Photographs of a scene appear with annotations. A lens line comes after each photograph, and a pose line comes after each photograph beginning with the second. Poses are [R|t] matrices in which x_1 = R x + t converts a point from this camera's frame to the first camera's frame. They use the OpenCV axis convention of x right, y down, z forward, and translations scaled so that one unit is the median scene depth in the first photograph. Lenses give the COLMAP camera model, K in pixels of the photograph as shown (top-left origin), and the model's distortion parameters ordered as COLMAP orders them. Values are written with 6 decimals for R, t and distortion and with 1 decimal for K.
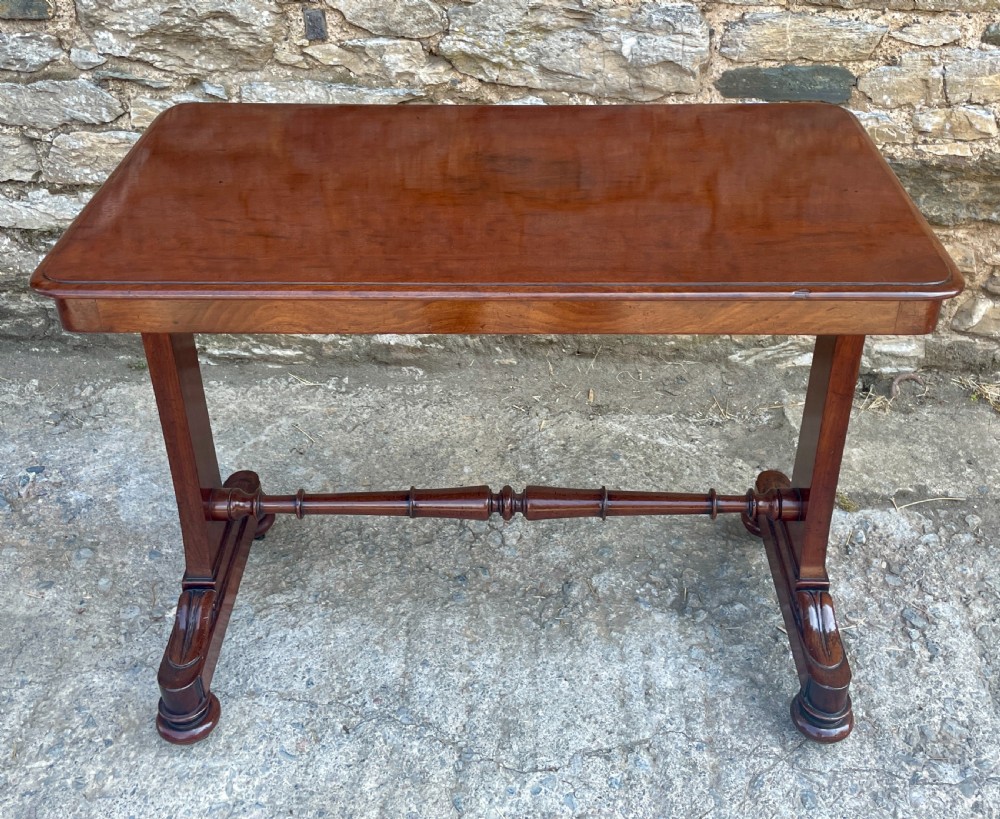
lens RADIAL K [[1081.4, 0, 532.4], [0, 1081.4, 309.5], [0, 0, 1]] dist [0.091440, -0.123947]
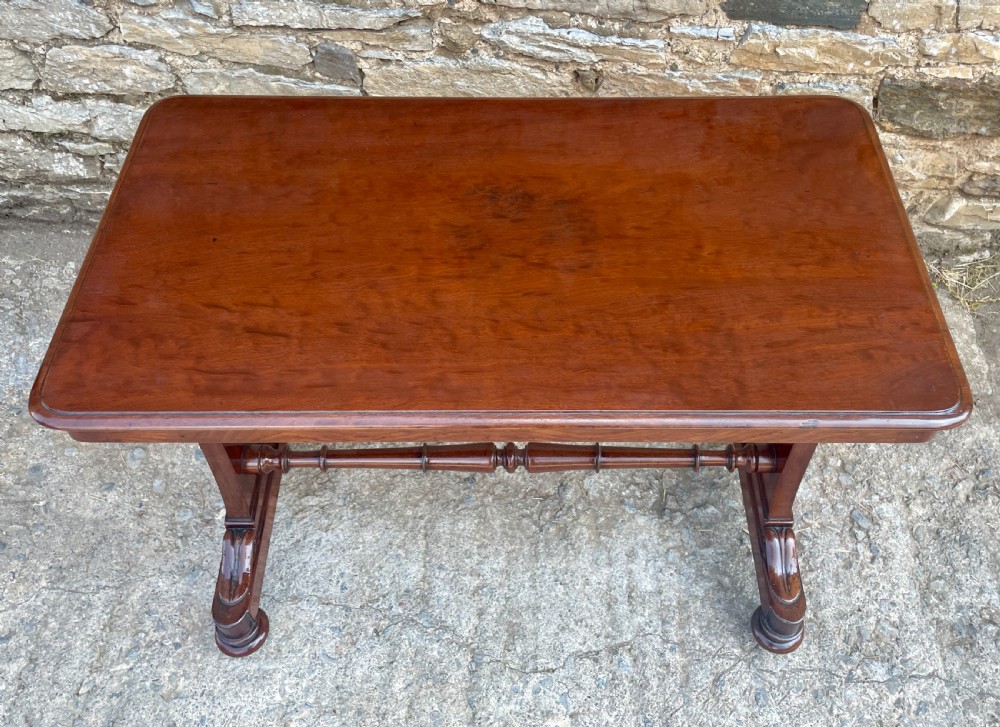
lens RADIAL K [[912.3, 0, 531.8], [0, 912.3, 322.0], [0, 0, 1]] dist [0.088358, -0.123500]
pose [[0.999972, -0.000675, 0.007514, -0.007265], [-0.001888, 0.941918, 0.335839, -0.225586], [-0.007304, -0.335844, 0.941889, 0.140123]]
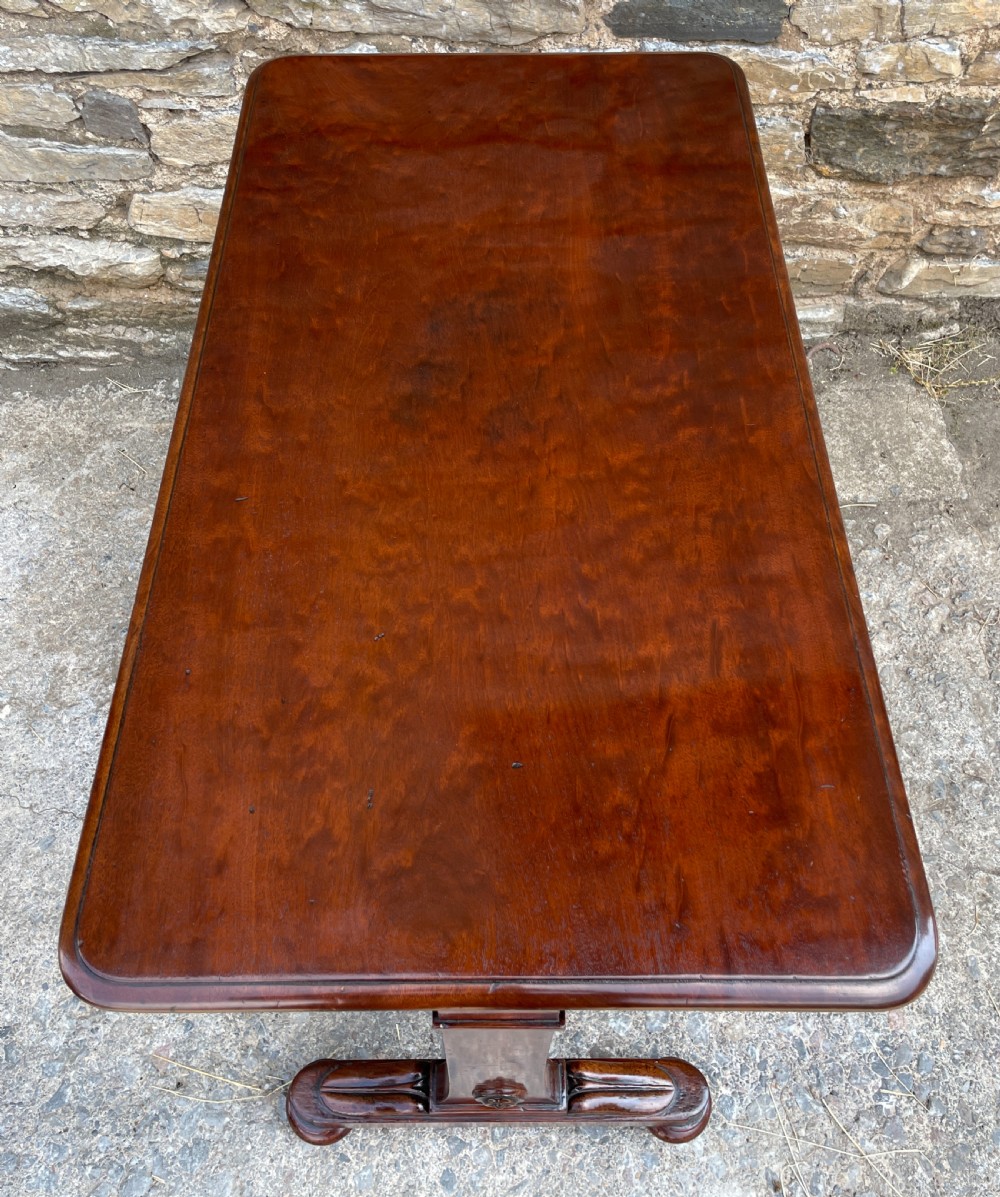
lens RADIAL K [[1066.9, 0, 496.4], [0, 1066.9, 491.0], [0, 0, 1]] dist [0.085499, -0.122452]
pose [[0.996936, -0.061178, 0.048749, 0.038759], [0.038881, 0.928286, 0.369828, -0.190394], [-0.067878, -0.366799, 0.927820, 0.202653]]
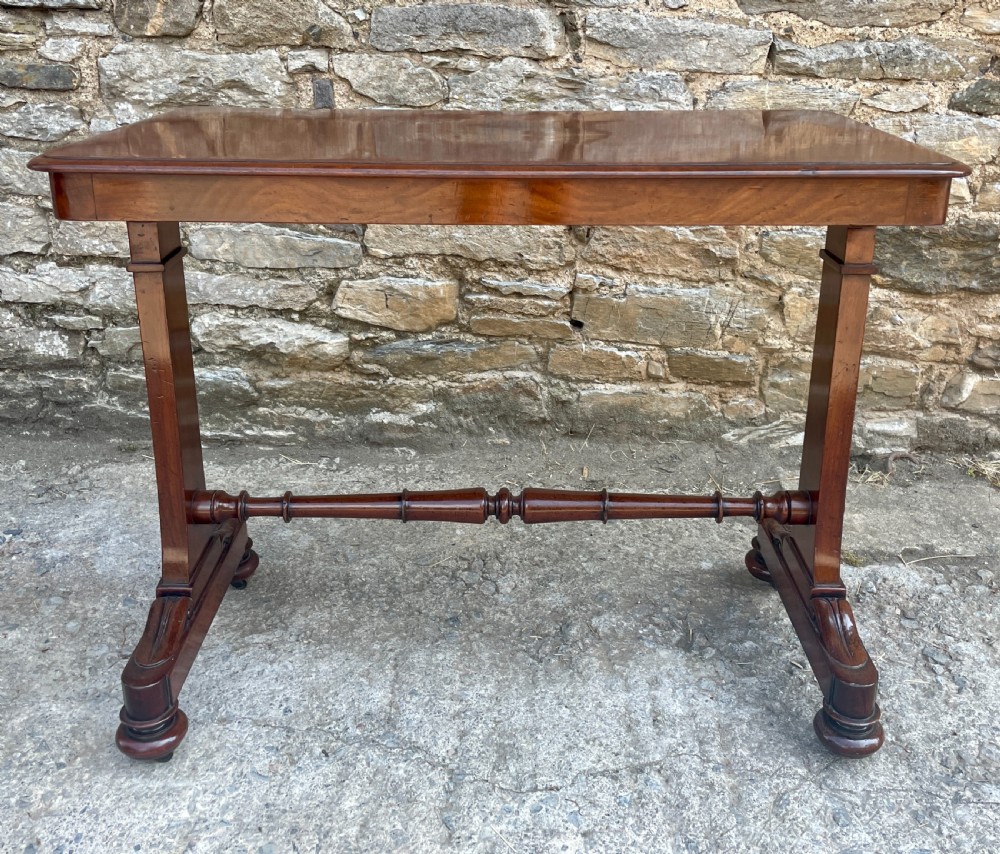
lens RADIAL K [[1020.1, 0, 523.9], [0, 1020.1, 341.0], [0, 0, 1]] dist [0.091702, -0.121648]
pose [[0.999964, 0.001857, 0.008263, -0.011302], [0.000040, 0.974618, -0.223874, 0.202203], [-0.008469, 0.223866, 0.974583, 0.073722]]
